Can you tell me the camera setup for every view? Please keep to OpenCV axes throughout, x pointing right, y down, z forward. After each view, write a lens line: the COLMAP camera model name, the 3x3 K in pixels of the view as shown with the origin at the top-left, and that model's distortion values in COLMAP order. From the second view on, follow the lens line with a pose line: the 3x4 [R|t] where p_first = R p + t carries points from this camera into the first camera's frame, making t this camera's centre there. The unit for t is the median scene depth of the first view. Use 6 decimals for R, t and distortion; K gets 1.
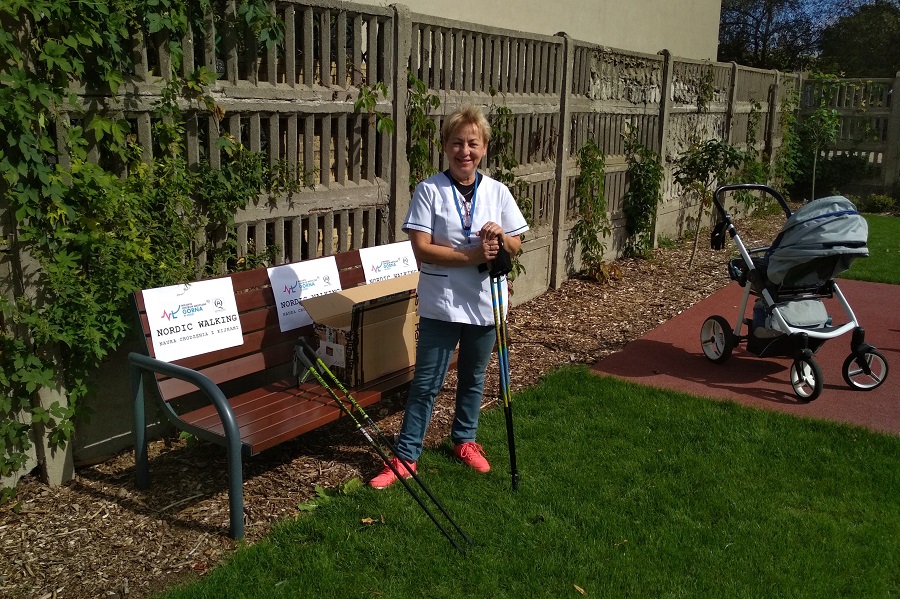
lens RADIAL K [[790.4, 0, 450.2], [0, 790.4, 293.5], [0, 0, 1]] dist [0.082161, -0.171273]
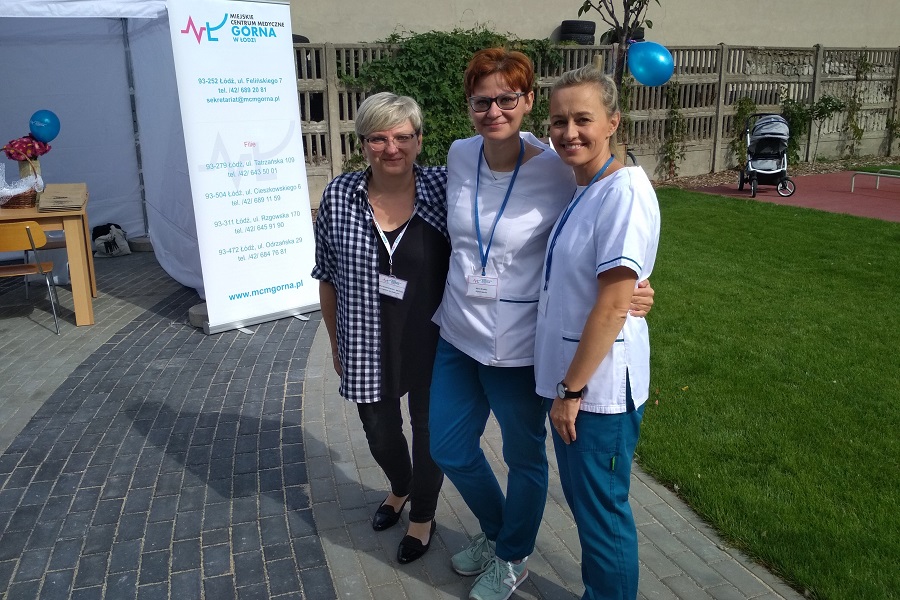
lens RADIAL K [[790.4, 0, 450.2], [0, 790.4, 294.0], [0, 0, 1]] dist [0.082161, -0.171273]
pose [[0.875013, 0.103047, -0.473005, 0.541824], [-0.086669, 0.994642, 0.056359, 0.246890], [0.476278, -0.008320, 0.879255, -1.089347]]
